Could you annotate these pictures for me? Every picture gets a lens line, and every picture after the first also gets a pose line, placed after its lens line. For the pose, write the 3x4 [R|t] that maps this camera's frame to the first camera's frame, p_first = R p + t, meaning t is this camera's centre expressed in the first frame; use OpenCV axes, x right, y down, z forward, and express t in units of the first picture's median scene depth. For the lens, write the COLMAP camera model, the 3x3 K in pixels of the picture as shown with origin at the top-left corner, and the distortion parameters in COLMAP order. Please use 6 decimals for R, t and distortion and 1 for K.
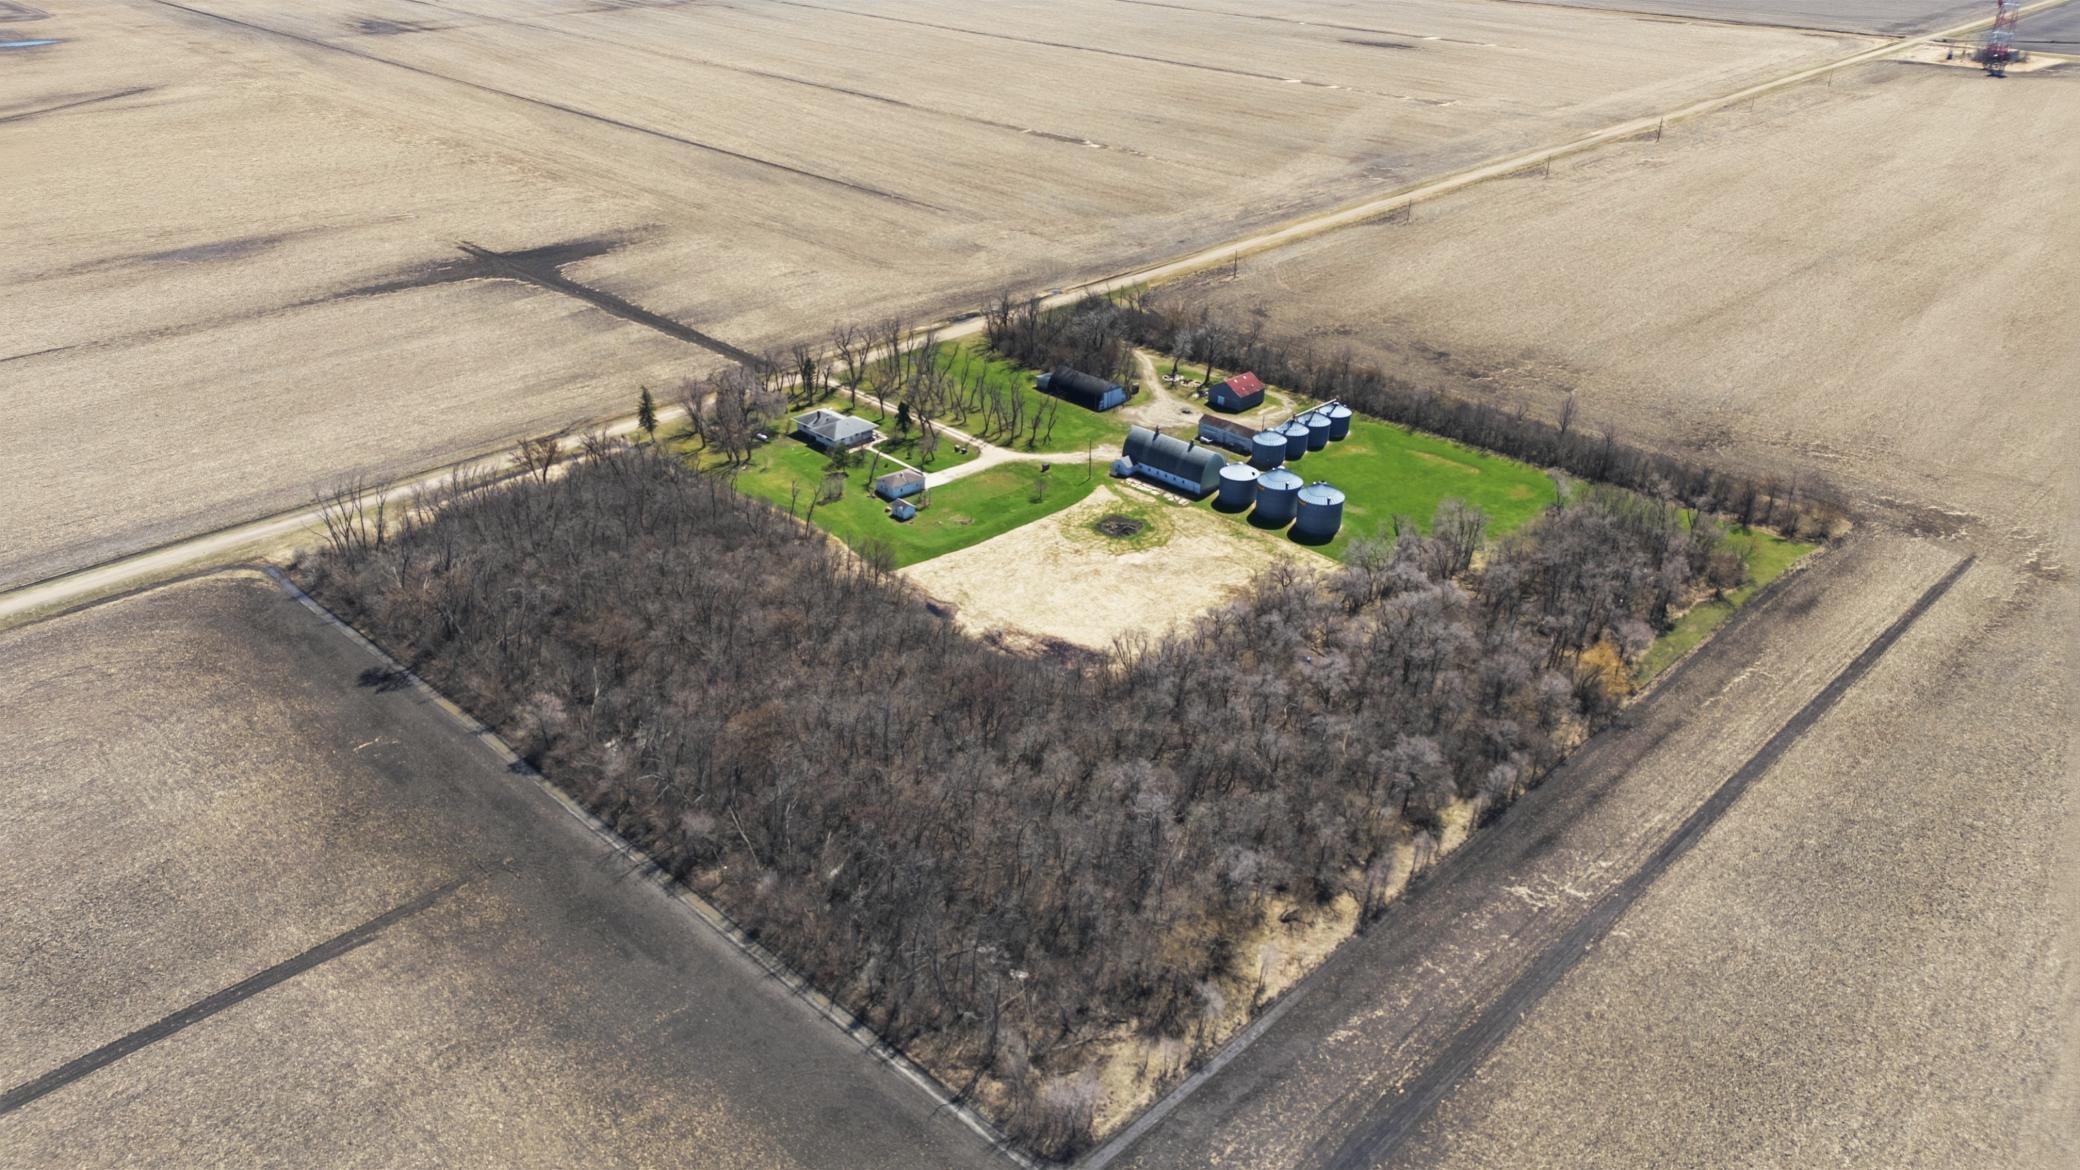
lens RADIAL K [[1519.4, 0, 1044.2], [0, 1519.4, 573.9], [0, 0, 1]] dist [0.095256, -0.106044]
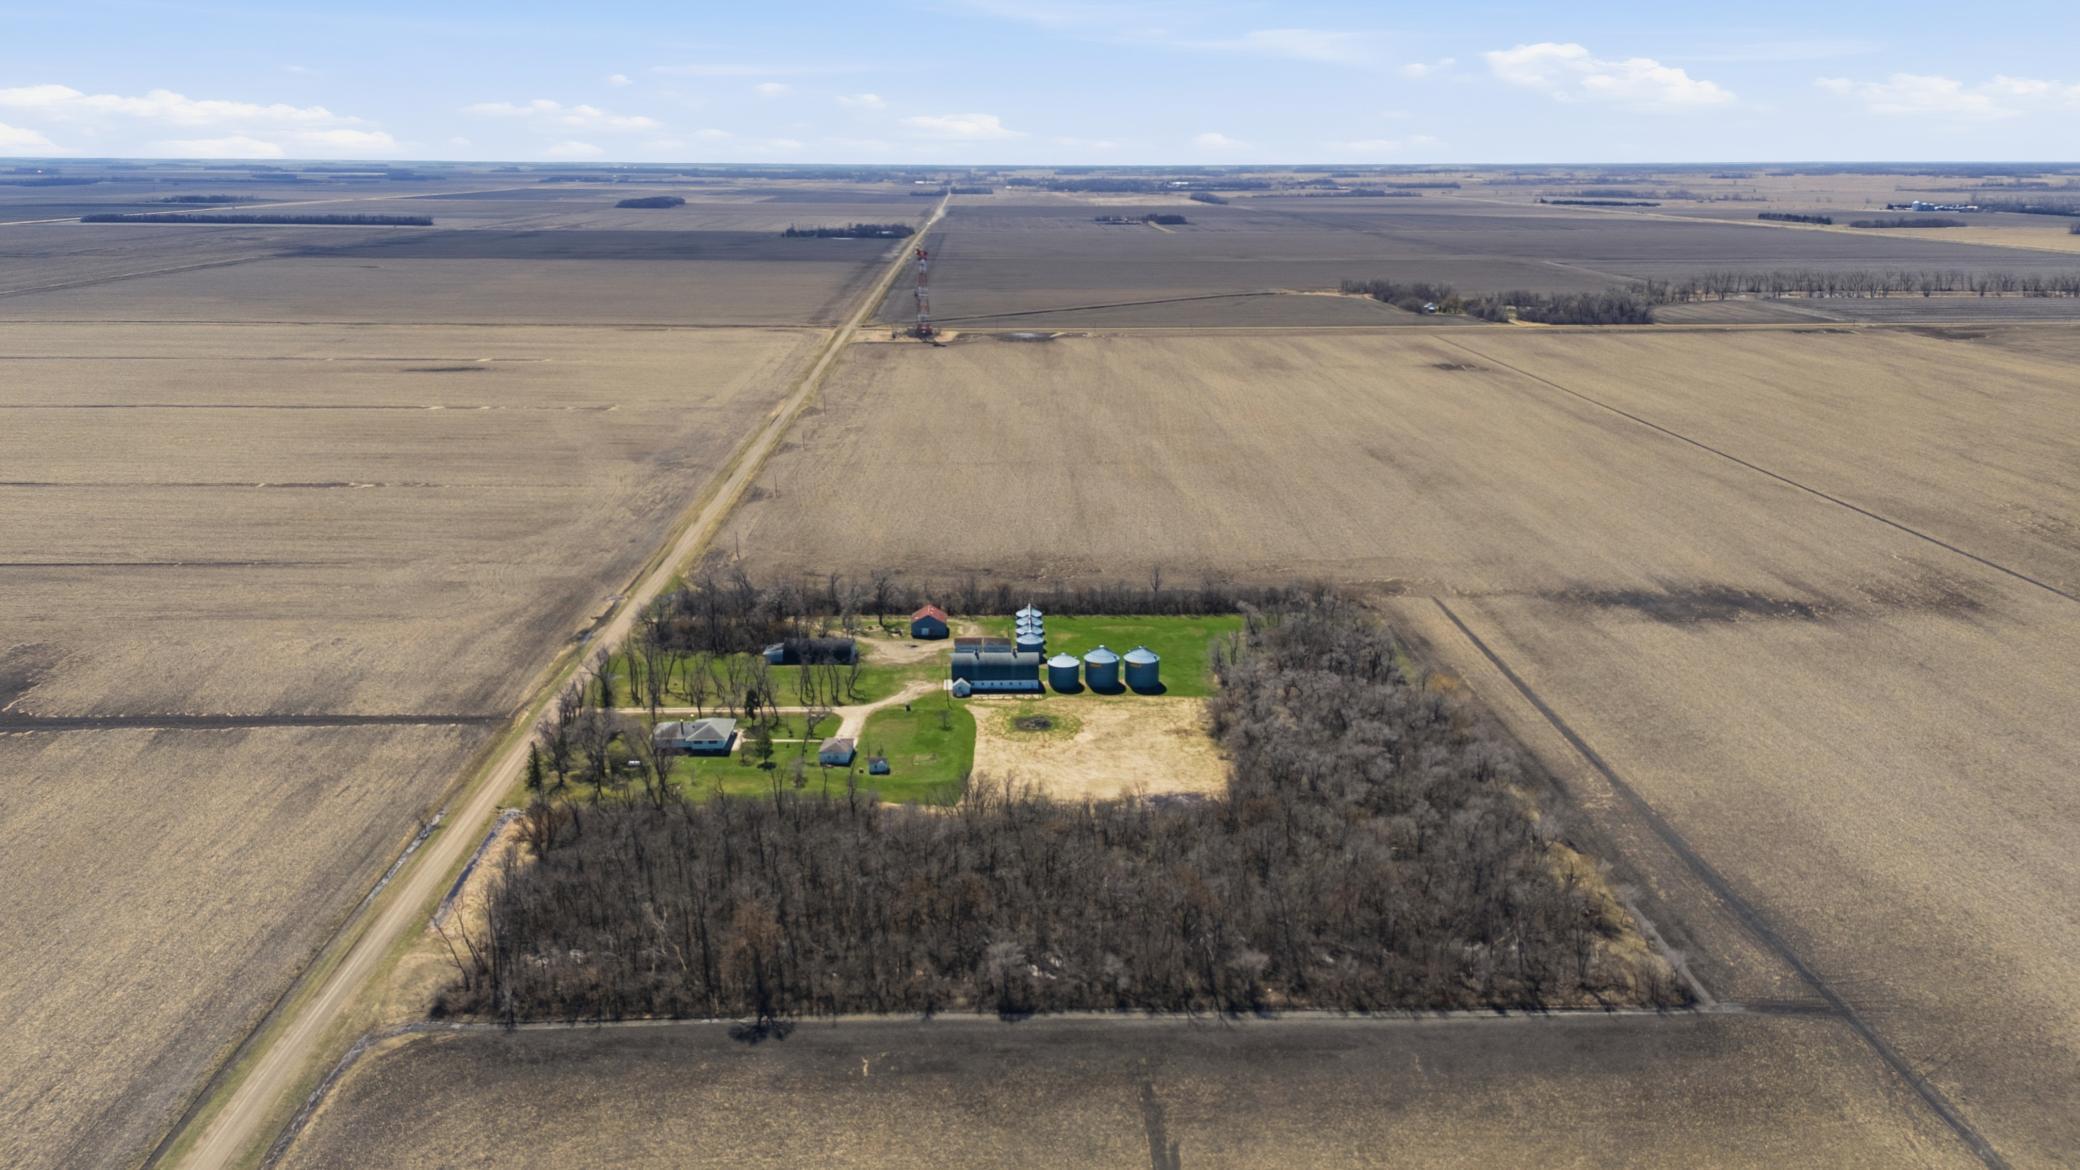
lens RADIAL K [[1561.7, 0, 1044.0], [0, 1561.7, 499.5], [0, 0, 1]] dist [0.091569, -0.102643]
pose [[0.698735, -0.164194, 0.696283, -0.740655], [0.328141, 0.938435, -0.107999, -0.059315], [-0.635683, 0.303942, 0.709596, 0.085896]]
